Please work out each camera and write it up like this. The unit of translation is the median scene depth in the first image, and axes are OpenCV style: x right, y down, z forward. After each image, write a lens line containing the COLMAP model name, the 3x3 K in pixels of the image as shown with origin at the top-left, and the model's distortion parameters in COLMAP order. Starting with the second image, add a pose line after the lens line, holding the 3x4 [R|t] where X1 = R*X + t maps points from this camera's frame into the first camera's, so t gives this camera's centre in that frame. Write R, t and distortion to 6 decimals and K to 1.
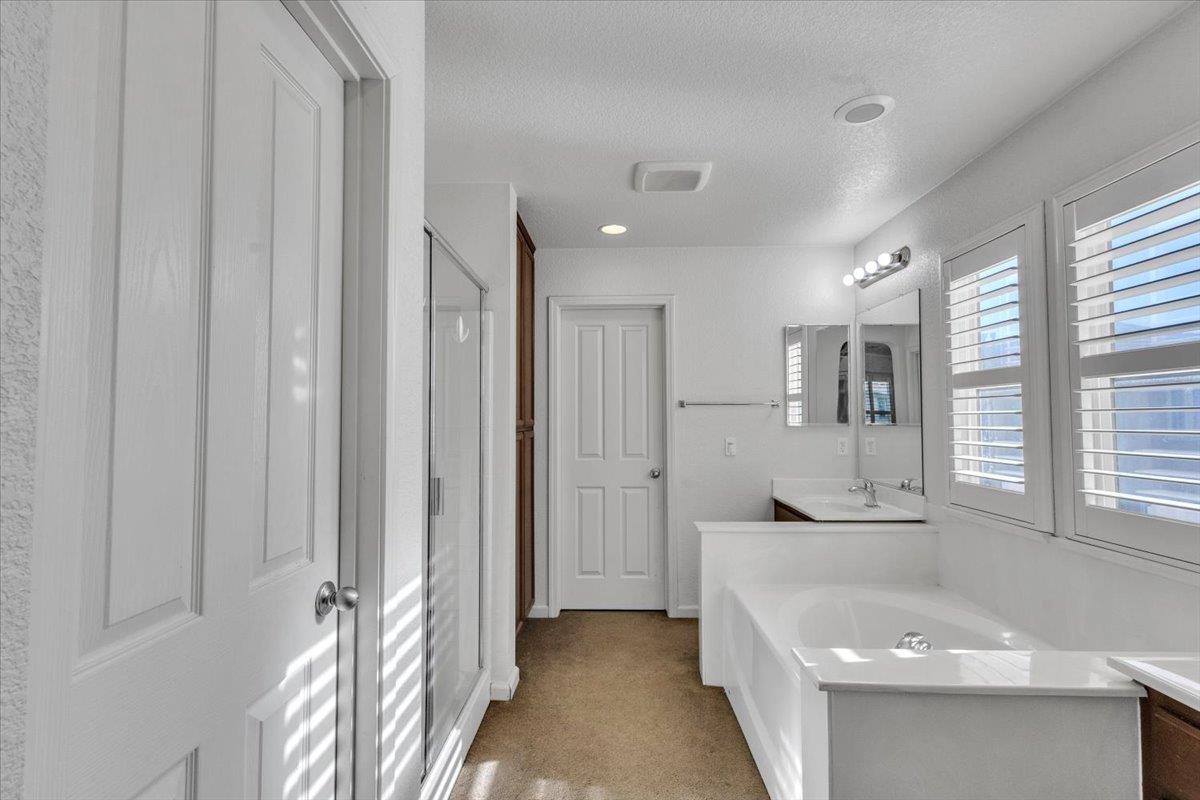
lens RADIAL K [[559.4, 0, 597.8], [0, 559.4, 403.5], [0, 0, 1]] dist [0.010896, -0.003938]
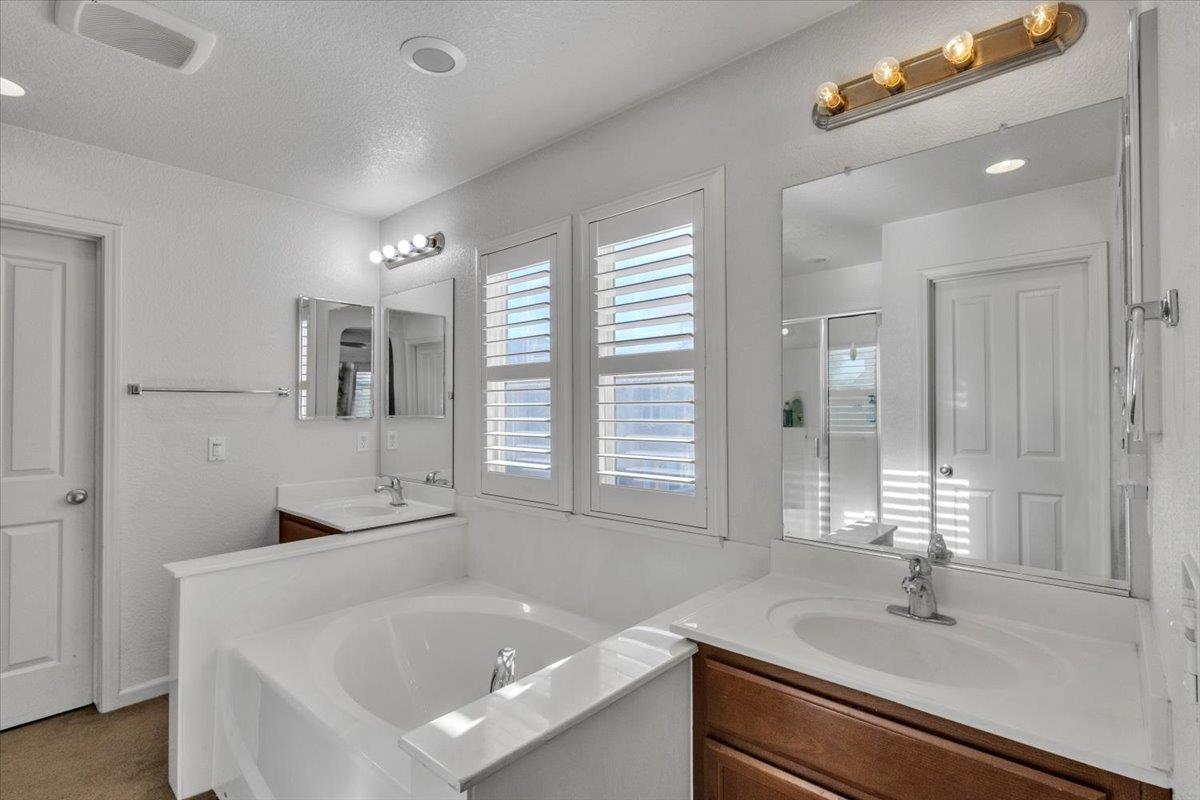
lens RADIAL K [[559.4, 0, 593.5], [0, 559.4, 399.0], [0, 0, 1]] dist [0.010896, -0.003938]
pose [[0.638796, 0.012210, 0.769280, -0.024379], [-0.018511, 0.999829, -0.000498, 0.002926], [-0.769154, -0.013922, 0.638912, 0.193120]]
